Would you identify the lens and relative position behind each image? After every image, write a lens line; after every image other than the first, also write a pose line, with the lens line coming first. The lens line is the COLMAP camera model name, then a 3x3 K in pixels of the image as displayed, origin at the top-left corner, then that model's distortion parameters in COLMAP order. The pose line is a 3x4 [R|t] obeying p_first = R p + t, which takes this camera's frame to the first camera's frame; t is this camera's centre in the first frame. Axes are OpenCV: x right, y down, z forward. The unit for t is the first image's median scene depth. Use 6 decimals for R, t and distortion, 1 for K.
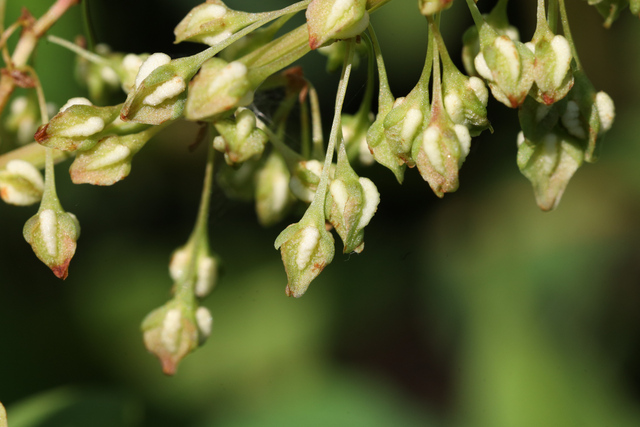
lens RADIAL K [[2680.4, 0, 320.0], [0, 2680.4, 213.5], [0, 0, 1]] dist [0.760040, 2.855514]
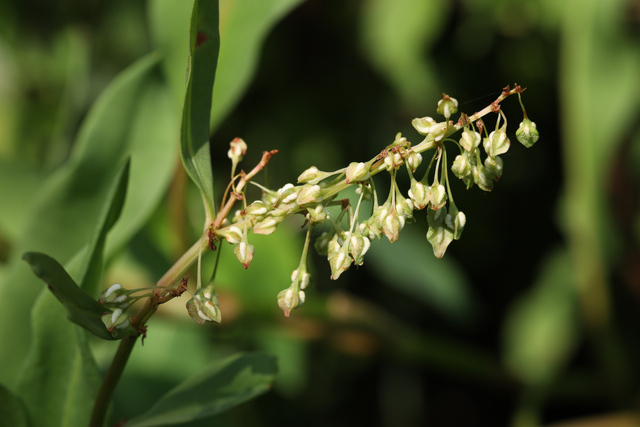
lens RADIAL K [[2680.4, 0, 320.0], [0, 2680.4, 213.5], [0, 0, 1]] dist [0.760040, 2.855514]
pose [[0.992065, 0.058398, -0.111339, 0.257817], [-0.076770, 0.982688, -0.168614, 0.400557], [0.099565, 0.175824, 0.979374, -1.520730]]
